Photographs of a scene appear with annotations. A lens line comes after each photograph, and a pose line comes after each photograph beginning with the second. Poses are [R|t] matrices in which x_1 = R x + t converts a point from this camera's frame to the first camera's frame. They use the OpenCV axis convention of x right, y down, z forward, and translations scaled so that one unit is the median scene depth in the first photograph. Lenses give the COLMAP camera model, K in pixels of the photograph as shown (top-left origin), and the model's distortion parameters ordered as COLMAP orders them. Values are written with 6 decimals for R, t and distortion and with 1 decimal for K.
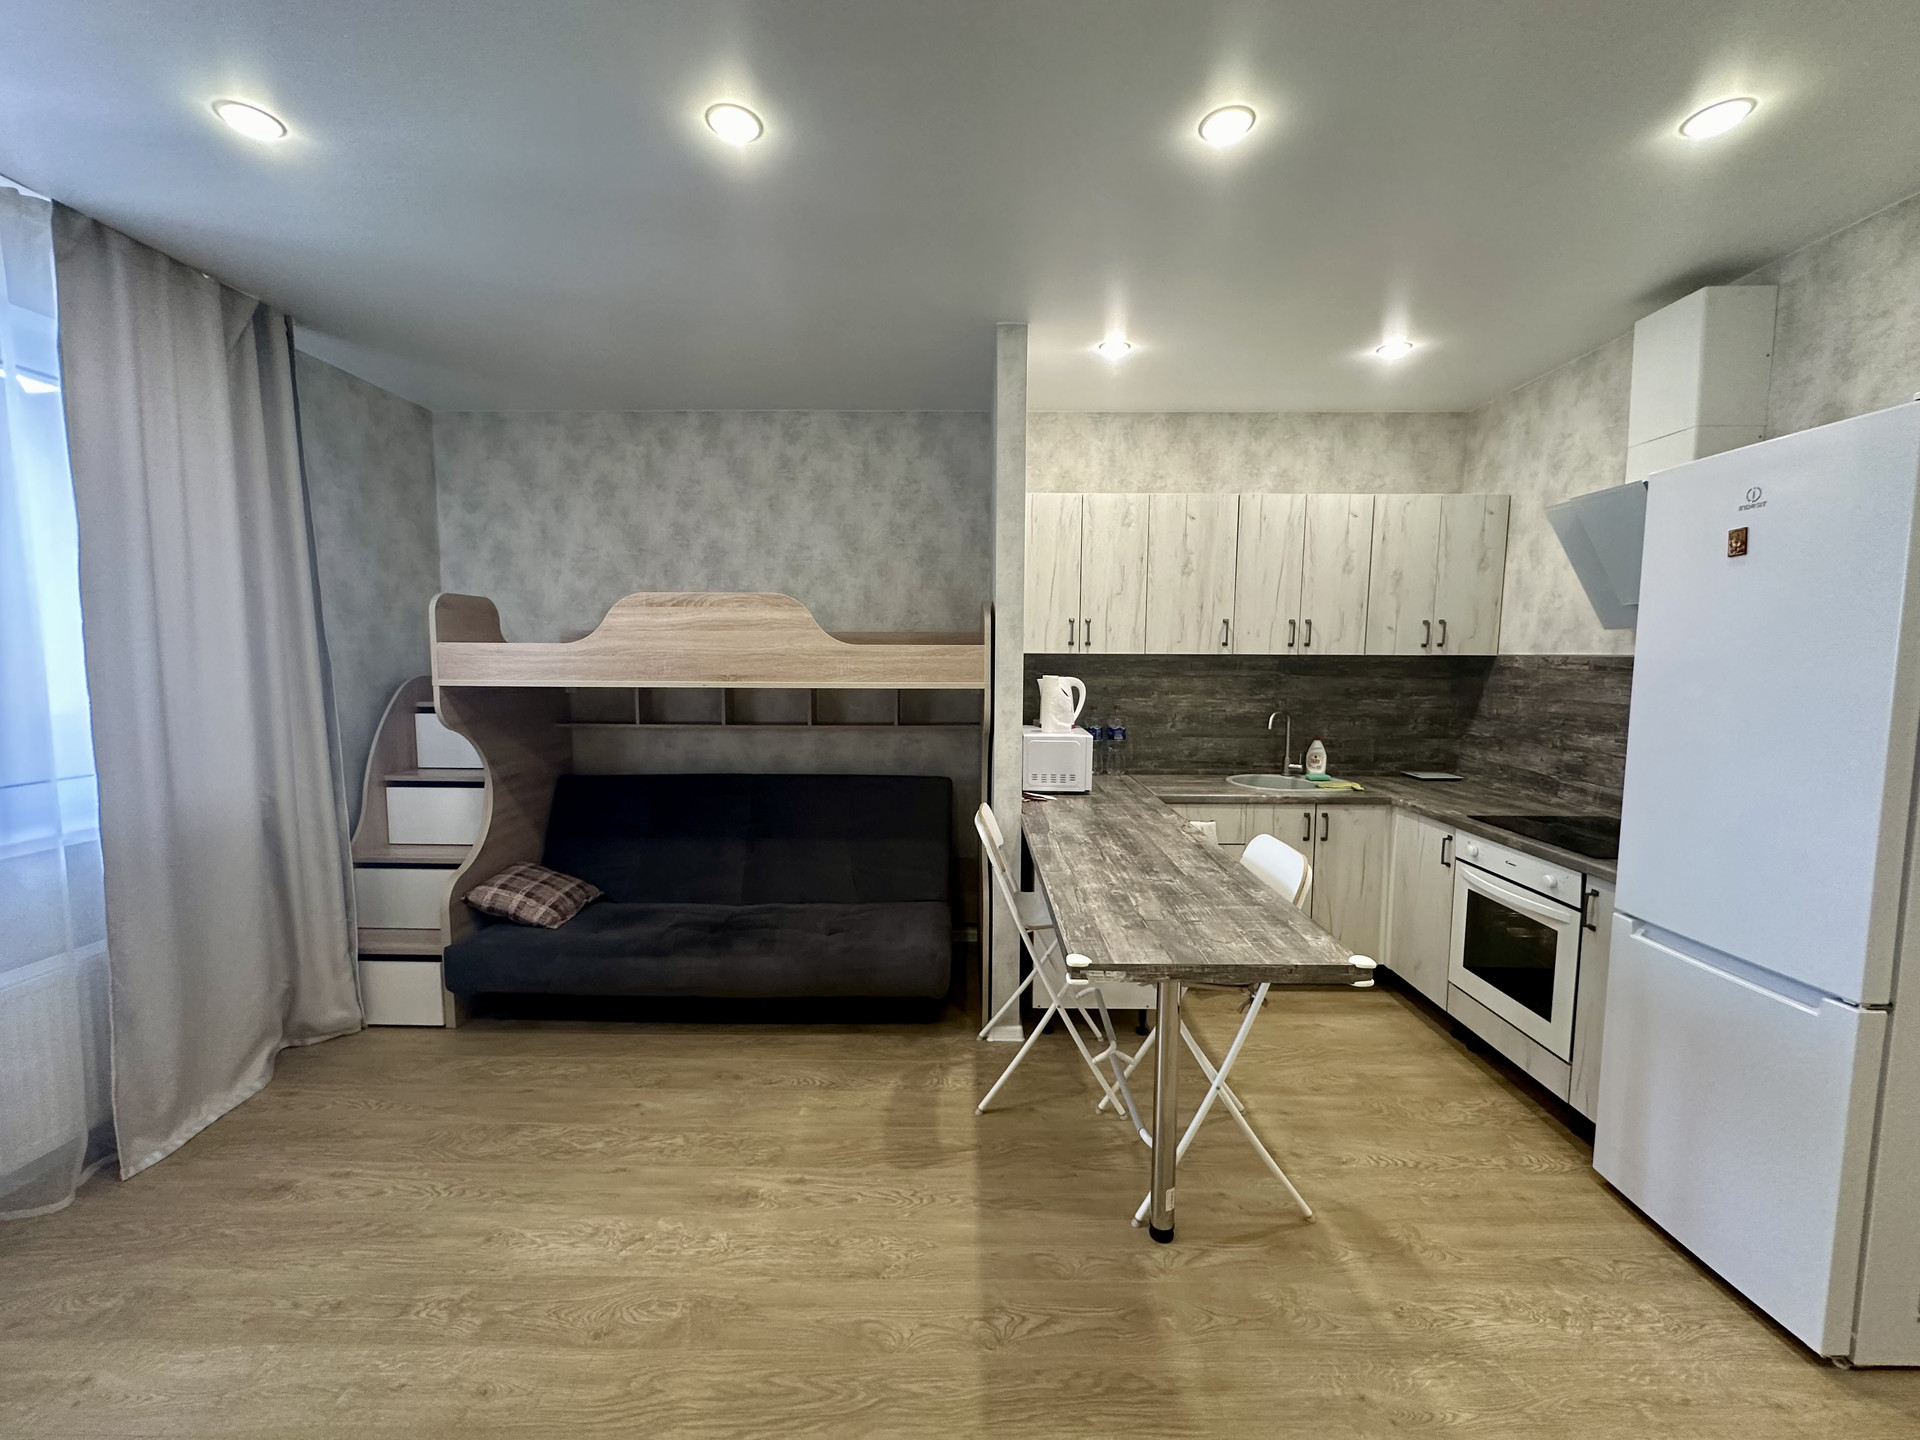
lens RADIAL K [[765.8, 0, 959.2], [0, 765.8, 719.6], [0, 0, 1]] dist [-0.004680, 0.001296]
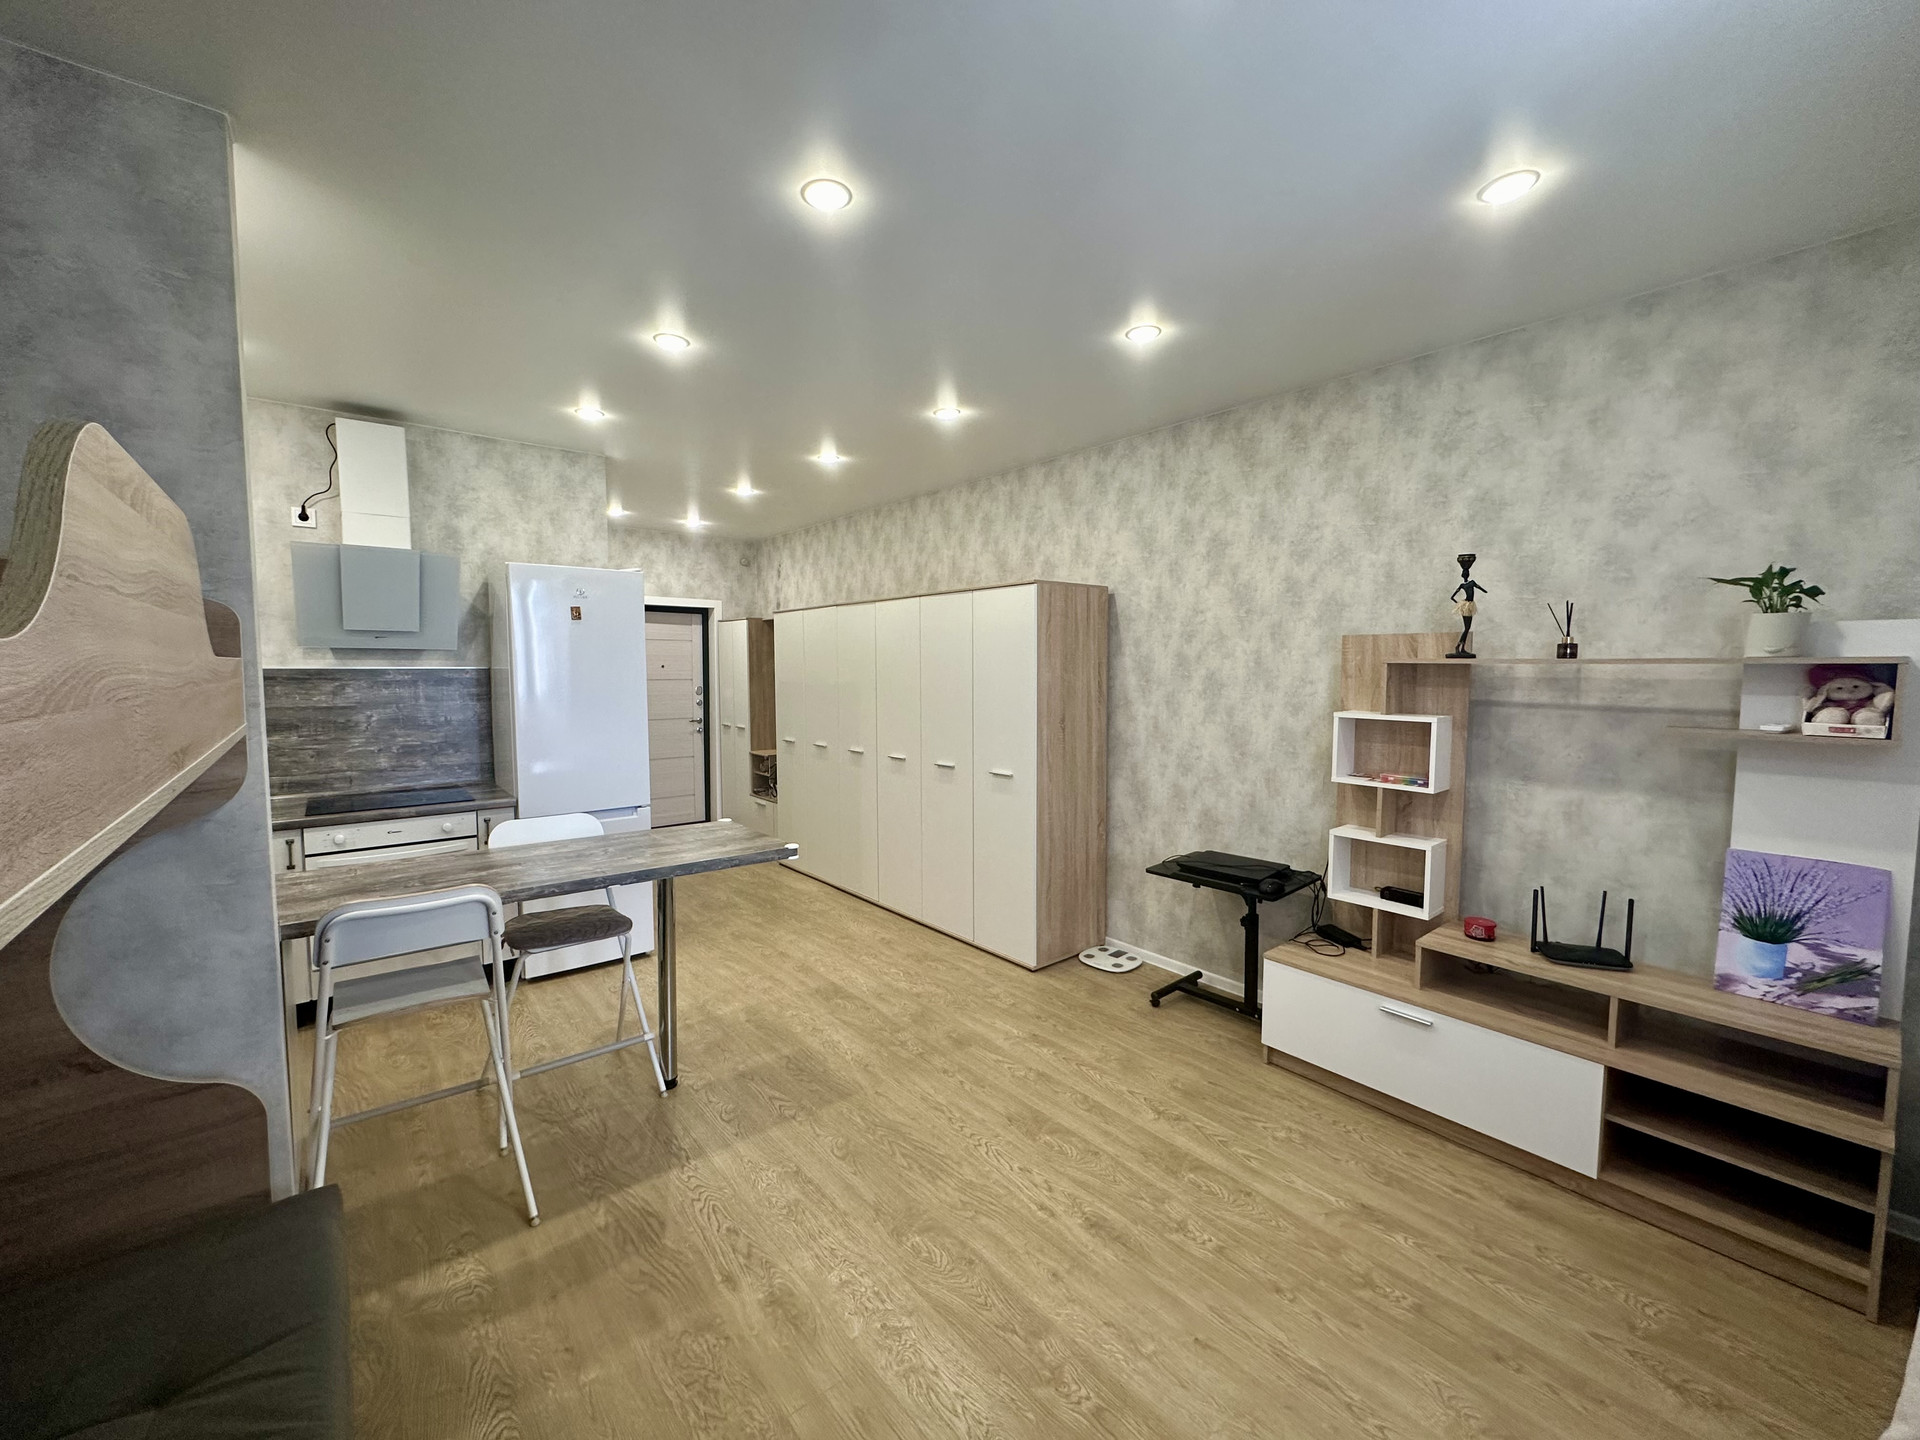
lens RADIAL K [[765.8, 0, 960.7], [0, 765.8, 715.6], [0, 0, 1]] dist [-0.004680, 0.001296]
pose [[-0.646079, -0.055769, 0.761230, -0.764451], [0.060535, 0.990442, 0.123940, -0.093824], [-0.760866, 0.126156, -0.636528, 0.966411]]
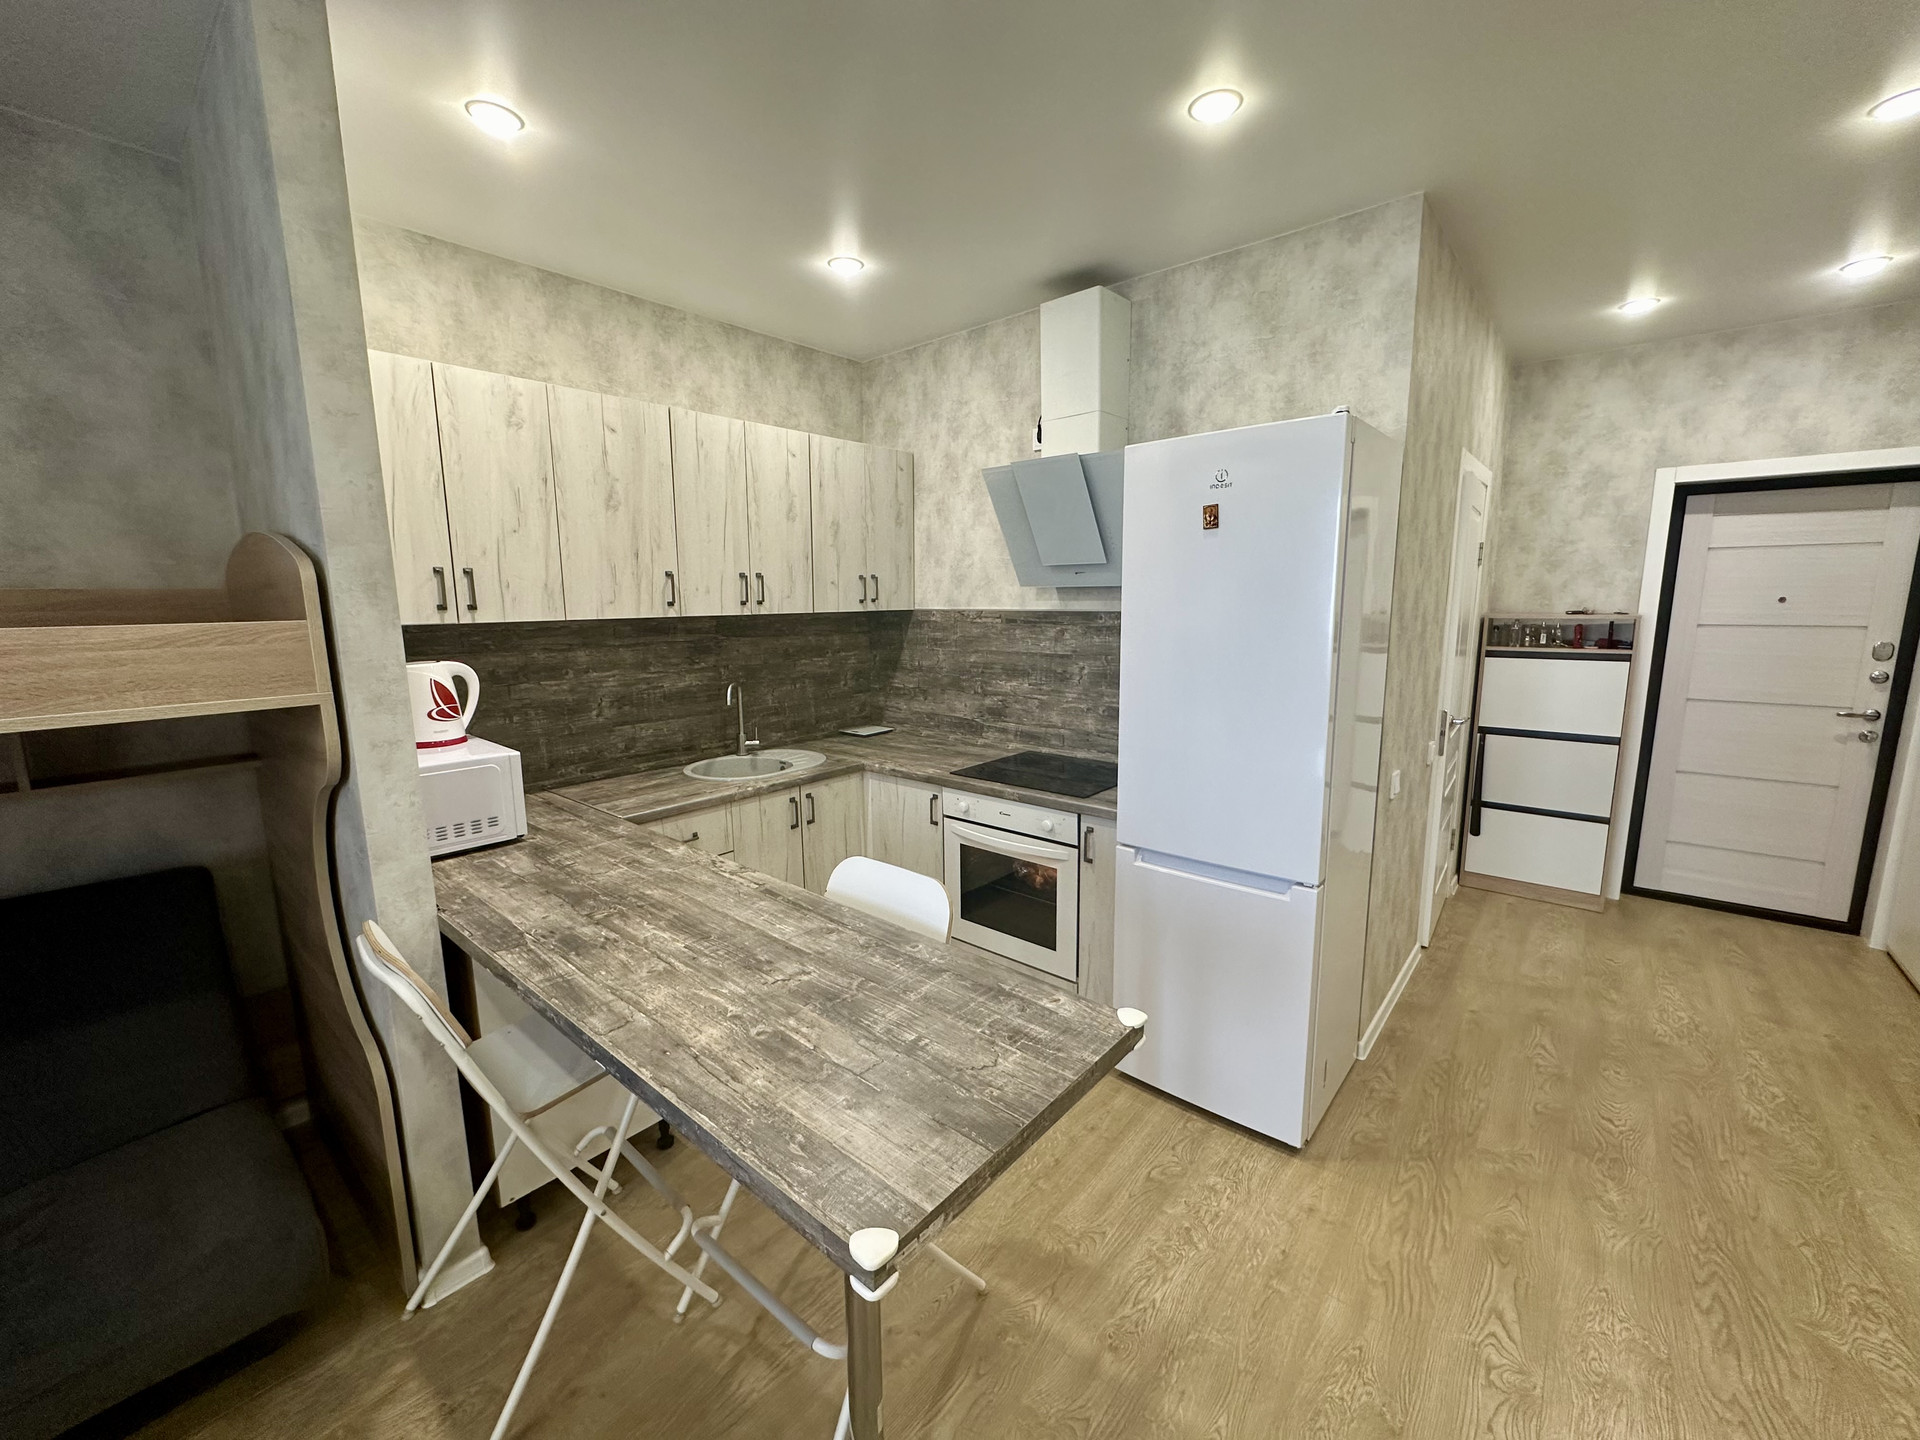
lens RADIAL K [[765.8, 0, 960.7], [0, 765.8, 720.5], [0, 0, 1]] dist [-0.004680, 0.001296]
pose [[0.639332, -0.134565, 0.757065, -0.084020], [0.080293, 0.990869, 0.108316, -0.051505], [-0.764727, -0.008462, 0.644299, 0.336638]]
